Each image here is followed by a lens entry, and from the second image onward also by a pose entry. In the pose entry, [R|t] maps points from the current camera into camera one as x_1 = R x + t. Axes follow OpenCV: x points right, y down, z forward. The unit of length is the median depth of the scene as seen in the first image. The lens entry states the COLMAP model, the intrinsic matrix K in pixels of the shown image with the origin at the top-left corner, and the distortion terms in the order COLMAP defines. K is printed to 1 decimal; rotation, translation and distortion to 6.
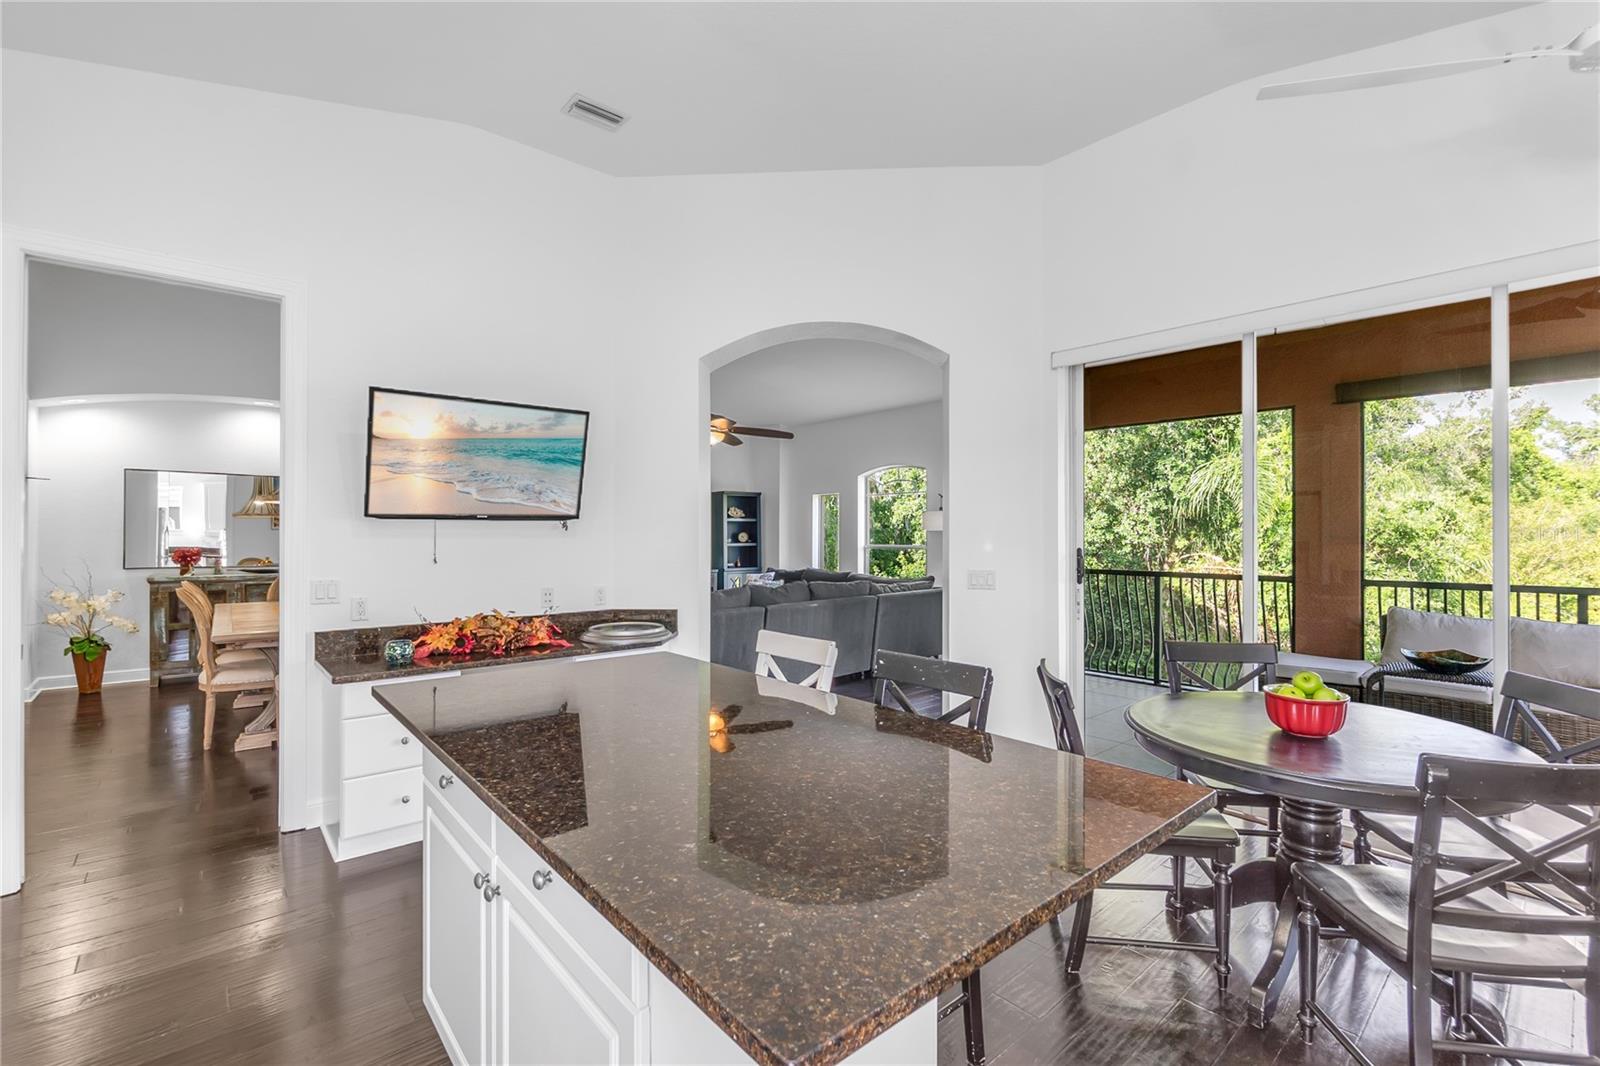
lens RADIAL K [[718.4, 0, 793.9], [0, 718.4, 531.6], [0, 0, 1]] dist [-0.001740, 0.000216]
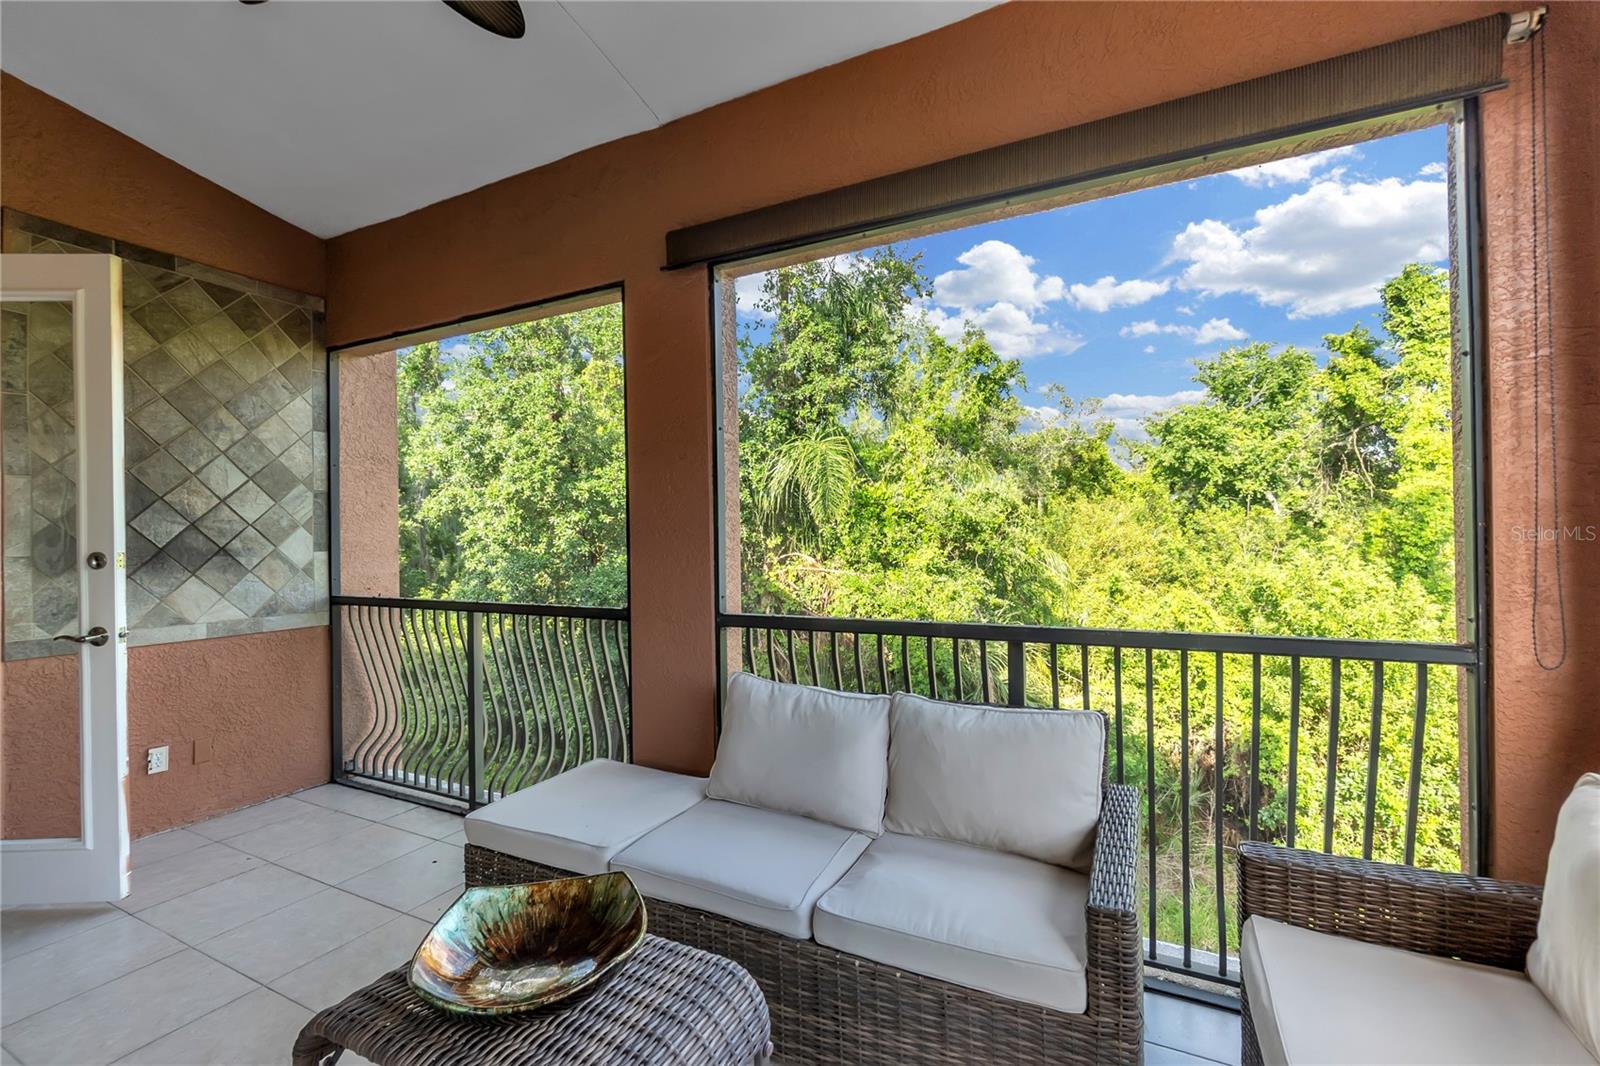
lens RADIAL K [[718.4, 0, 793.9], [0, 718.4, 531.6], [0, 0, 1]] dist [-0.001740, 0.000216]
pose [[0.928547, -0.013107, 0.370982, 0.287408], [0.013326, 0.999909, 0.001974, 0.003289], [-0.370975, 0.003111, 0.928638, 0.221260]]
